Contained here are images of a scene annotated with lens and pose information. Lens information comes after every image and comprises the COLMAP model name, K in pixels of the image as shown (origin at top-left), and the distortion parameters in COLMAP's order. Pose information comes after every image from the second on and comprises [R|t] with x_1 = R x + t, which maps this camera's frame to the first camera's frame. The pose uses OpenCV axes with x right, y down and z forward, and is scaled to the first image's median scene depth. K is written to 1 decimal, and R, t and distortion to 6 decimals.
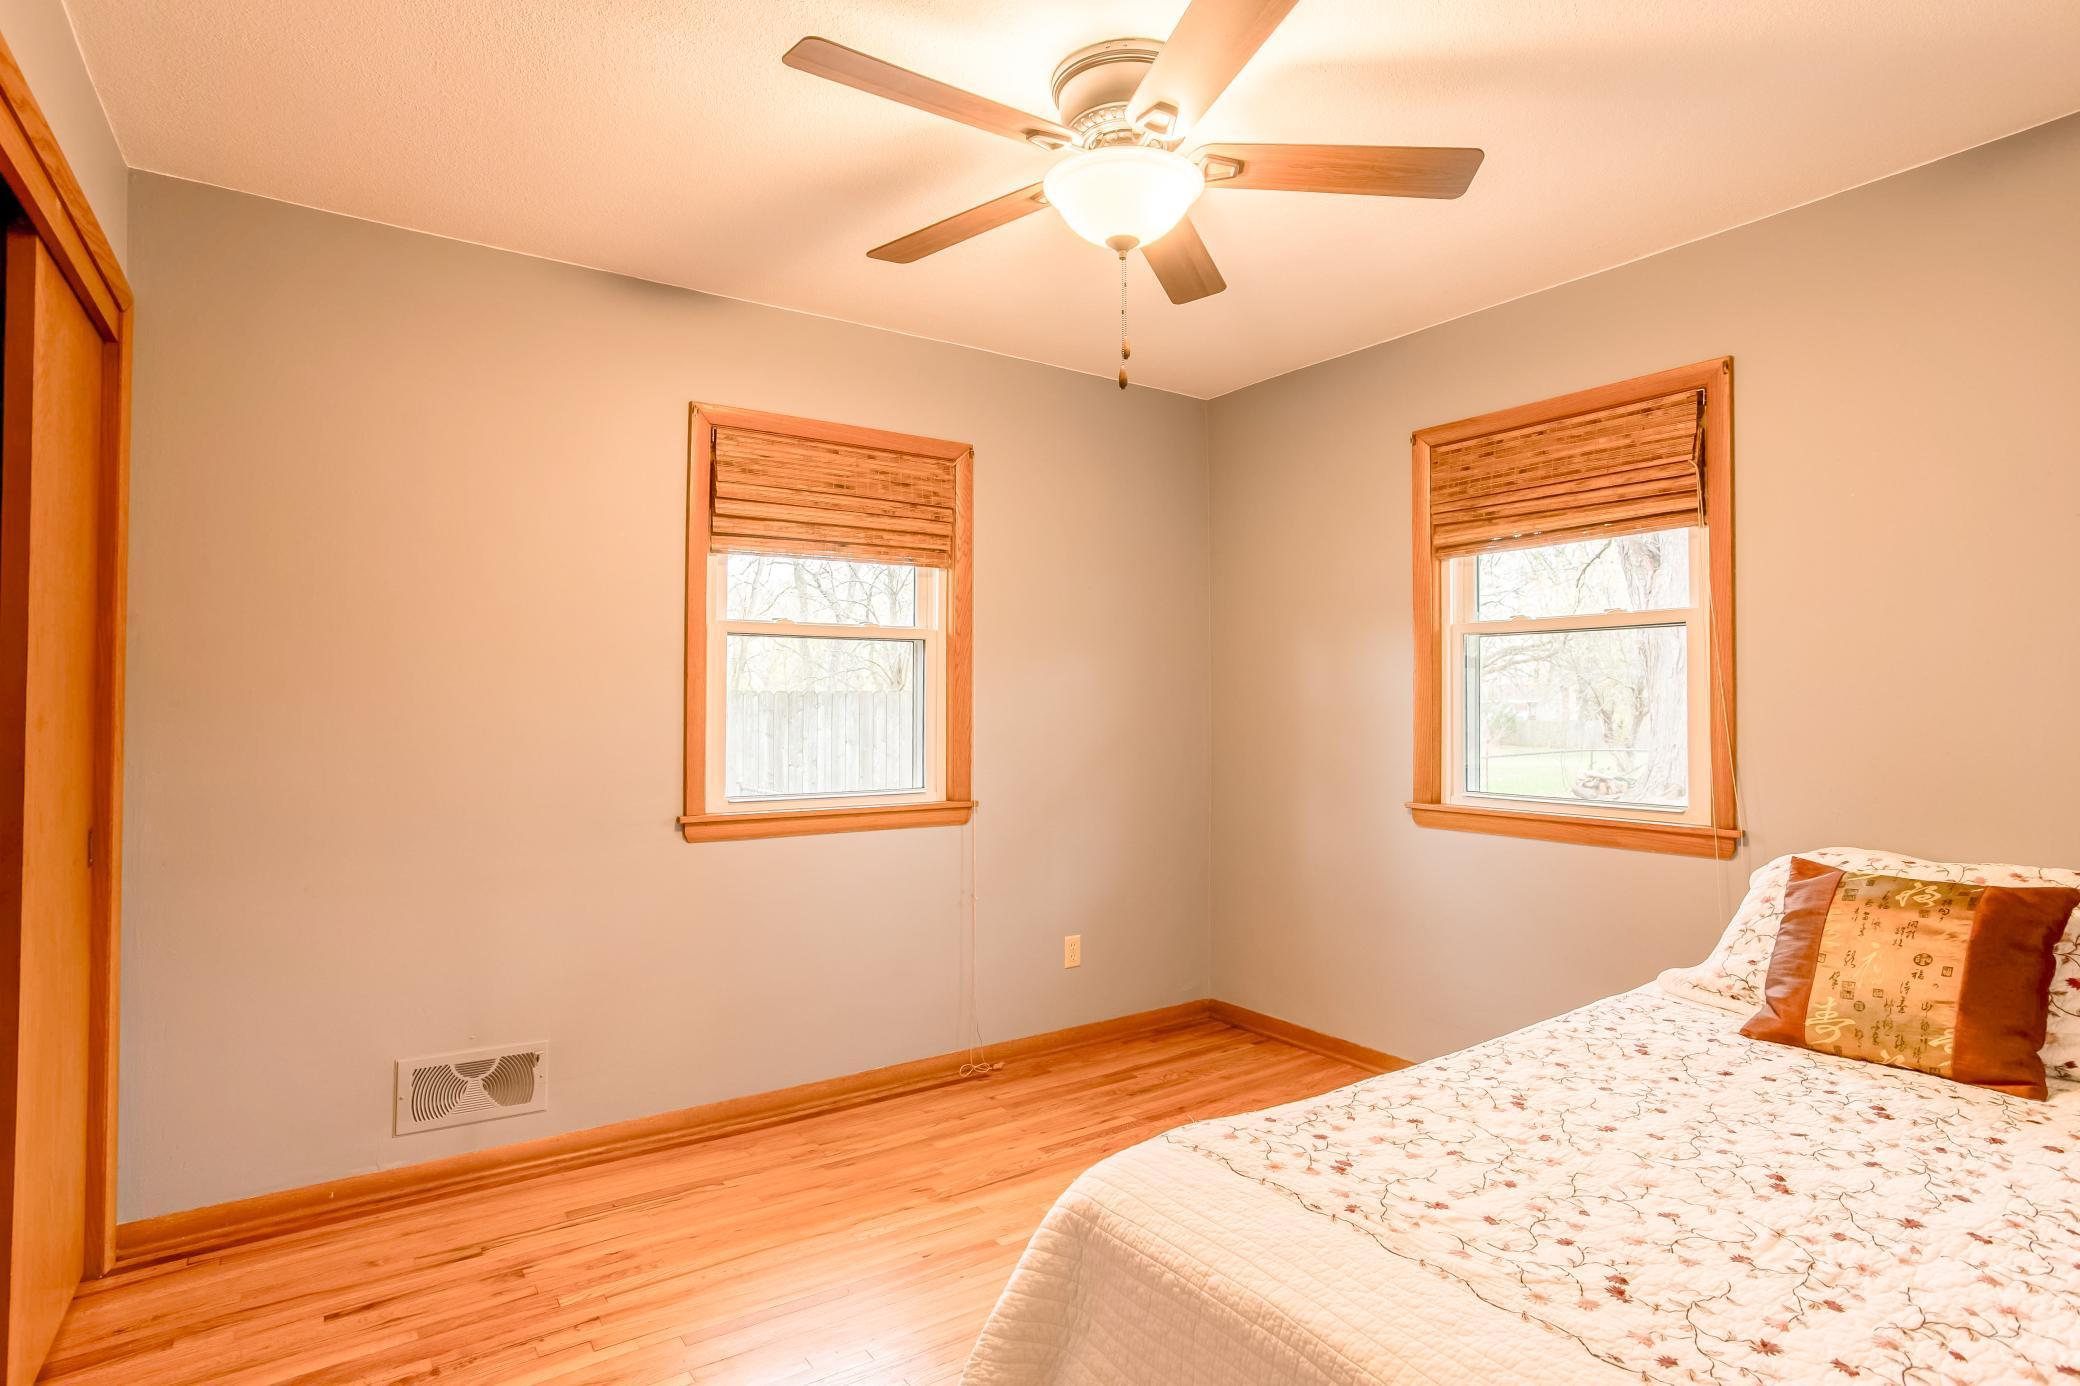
lens RADIAL K [[1037.8, 0, 1039.9], [0, 1037.8, 686.7], [0, 0, 1]] dist [-0.015904, 0.002533]
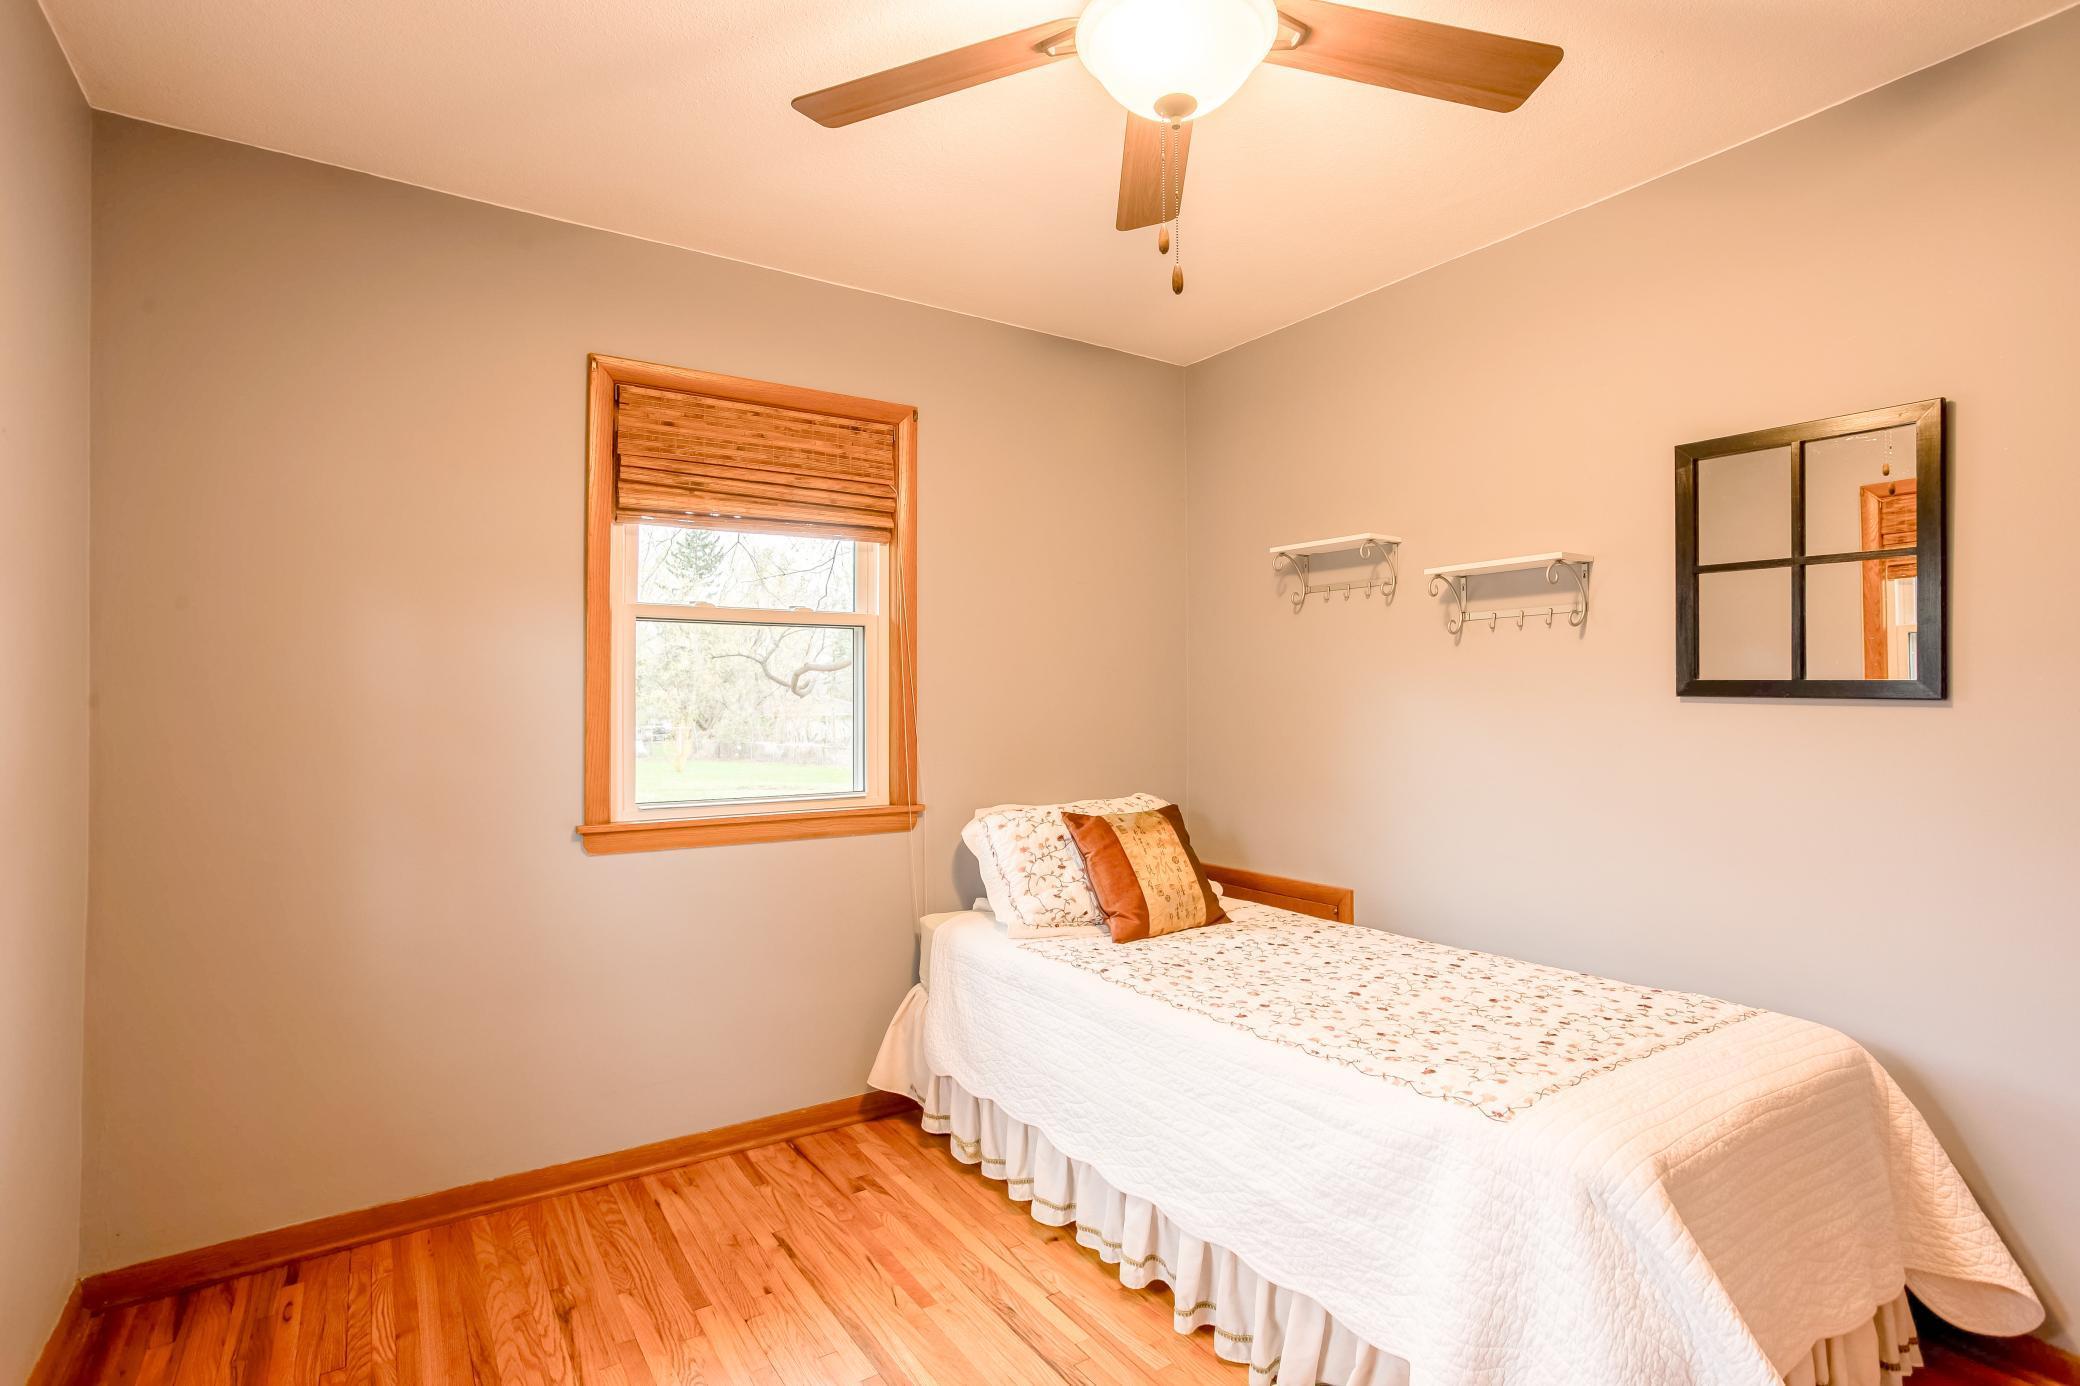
lens RADIAL K [[1037.8, 0, 1047.1], [0, 1037.8, 689.9], [0, 0, 1]] dist [-0.015904, 0.002533]
pose [[0.020696, 0.003328, 0.999780, -0.461131], [-0.011908, 0.999924, -0.003082, 0.007706], [-0.999715, -0.011841, 0.020734, 0.713888]]
